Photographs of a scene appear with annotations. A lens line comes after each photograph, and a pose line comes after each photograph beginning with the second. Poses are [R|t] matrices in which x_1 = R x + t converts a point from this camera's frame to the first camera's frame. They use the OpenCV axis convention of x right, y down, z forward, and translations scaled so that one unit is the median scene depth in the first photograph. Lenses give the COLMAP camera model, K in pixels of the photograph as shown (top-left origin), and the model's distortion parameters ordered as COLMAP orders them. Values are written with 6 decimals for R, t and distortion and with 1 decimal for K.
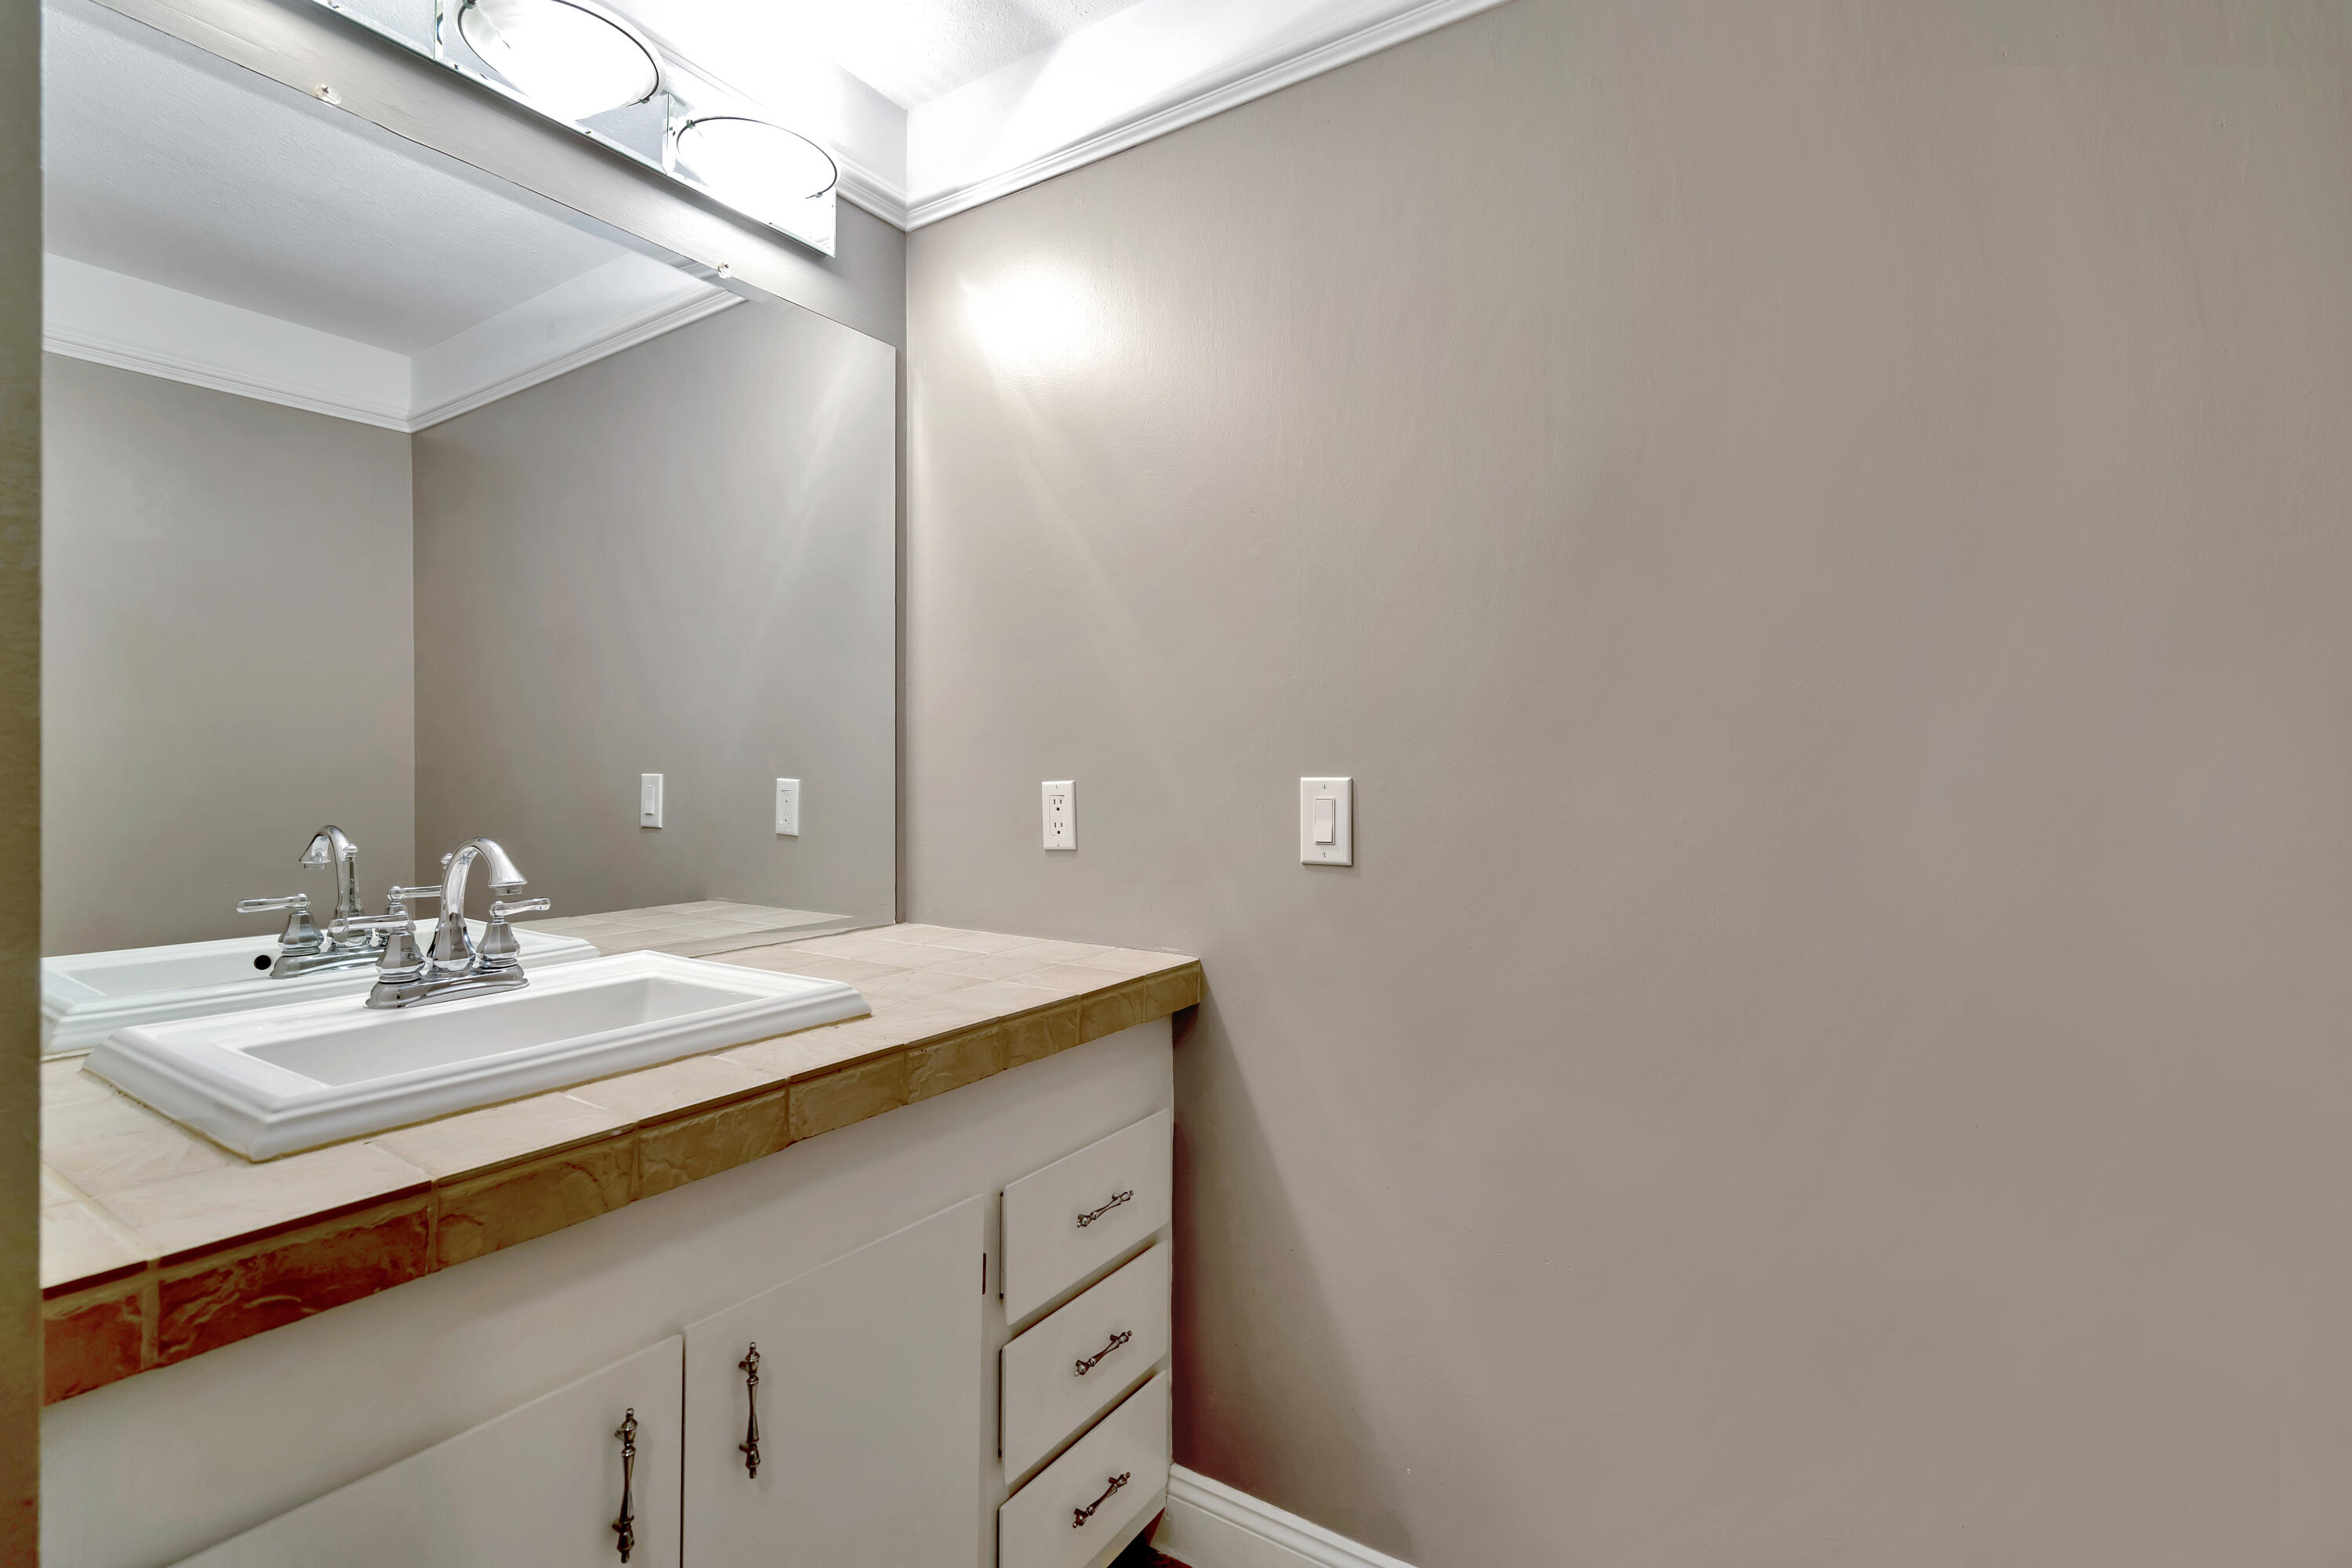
lens RADIAL K [[1068.7, 0, 1172.0], [0, 1068.7, 752.2], [0, 0, 1]] dist [0.002256, 0.000261]
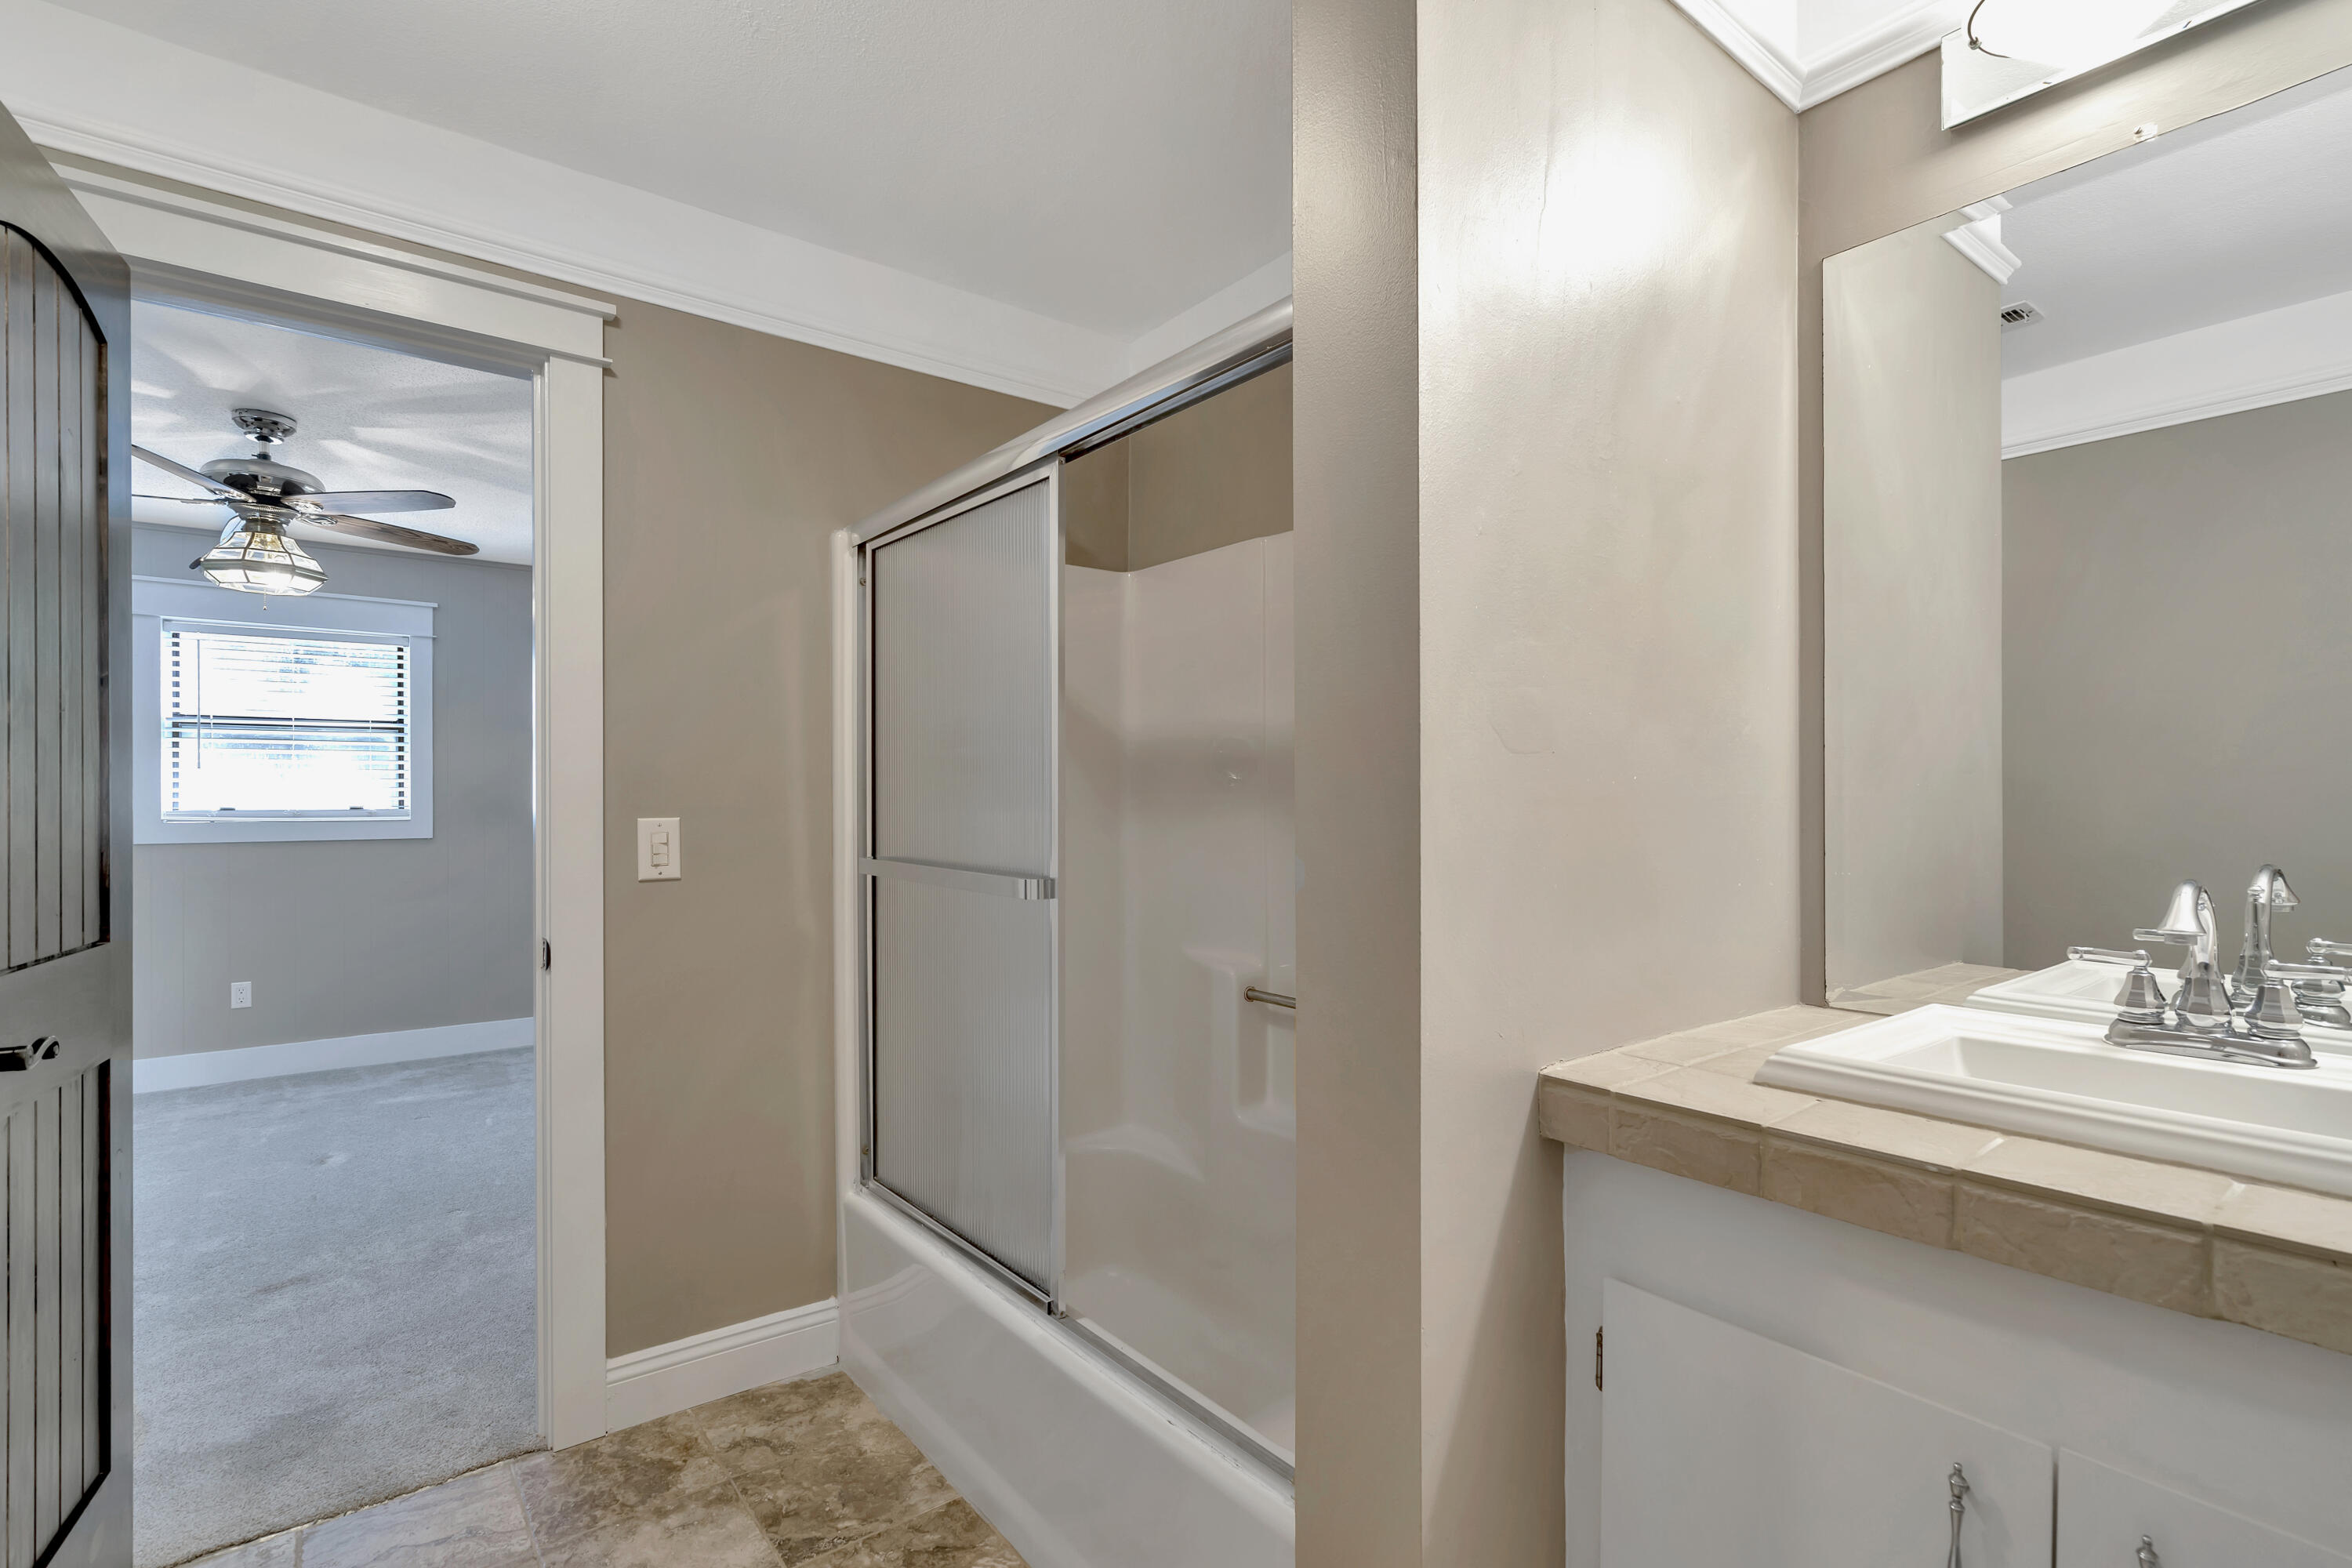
lens RADIAL K [[1083.4, 0, 1176.0], [0, 1083.4, 784.0], [0, 0, 1]] dist [-0.000666, -0.000735]
pose [[-0.318003, -0.016981, -0.947938, 0.595381], [0.014964, 0.999625, -0.022927, 0.009186], [0.947972, -0.021476, -0.317630, 0.590308]]
